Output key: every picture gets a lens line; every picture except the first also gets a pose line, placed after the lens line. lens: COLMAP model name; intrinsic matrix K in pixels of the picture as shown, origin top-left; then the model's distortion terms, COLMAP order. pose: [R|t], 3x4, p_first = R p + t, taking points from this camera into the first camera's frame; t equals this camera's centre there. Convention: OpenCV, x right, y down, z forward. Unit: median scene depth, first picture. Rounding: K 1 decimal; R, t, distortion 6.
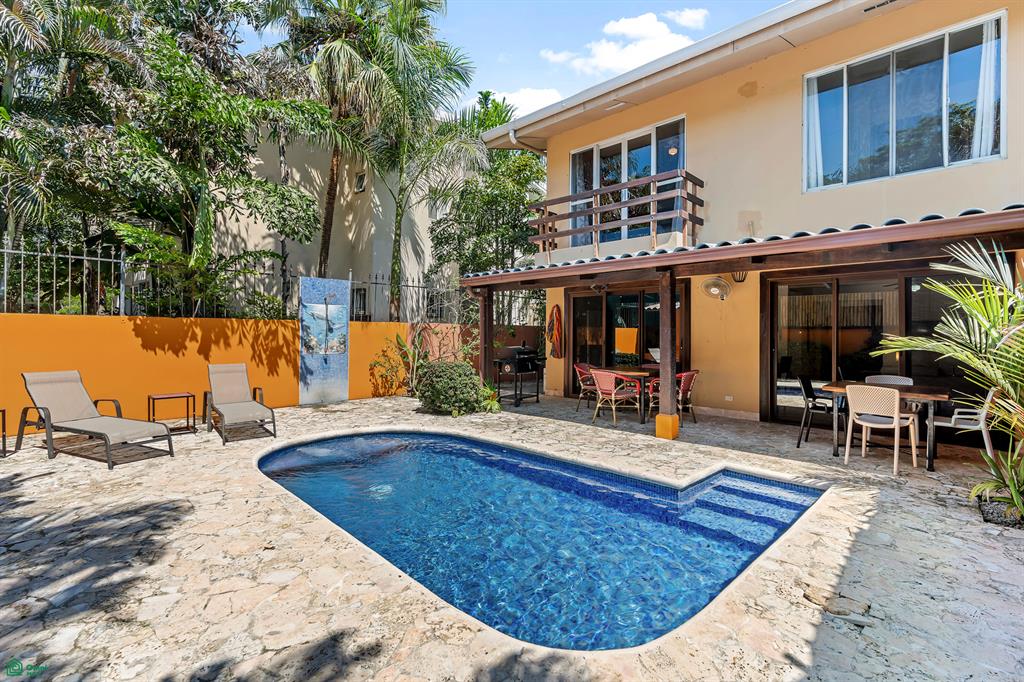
lens RADIAL K [[464.3, 0, 501.1], [0, 464.3, 329.9], [0, 0, 1]] dist [0.002412, 0.001909]
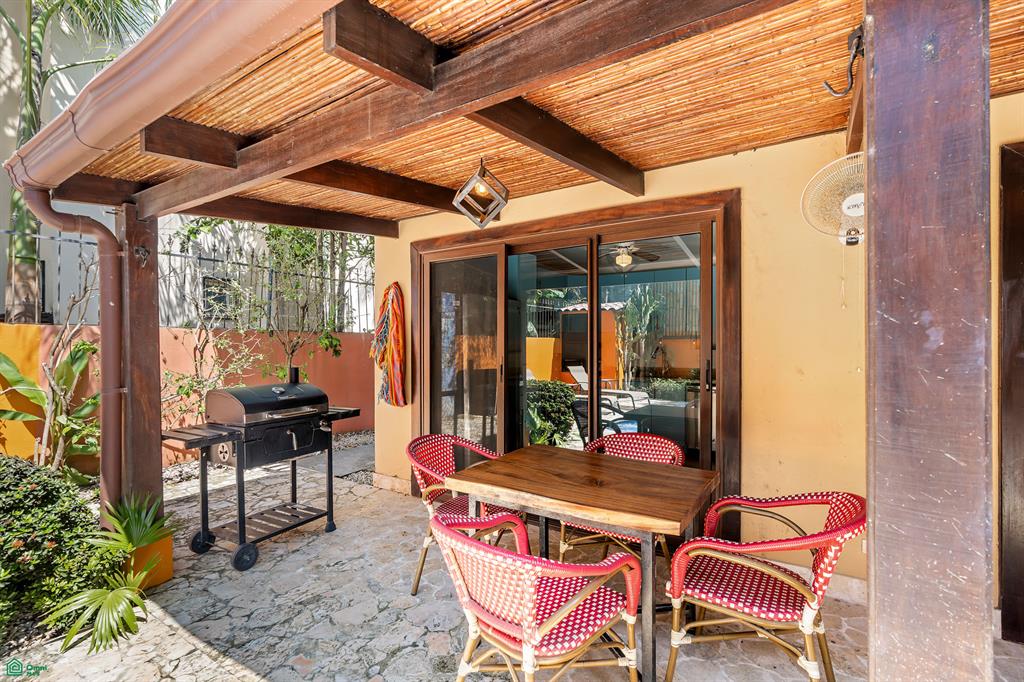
lens RADIAL K [[464.3, 0, 511.1], [0, 464.3, 343.7], [0, 0, 1]] dist [0.002412, 0.001909]
pose [[0.976701, -0.003996, 0.214567, 0.129747], [0.002699, 0.999976, 0.006340, 0.001347], [-0.214587, -0.005613, 0.976689, 0.546765]]
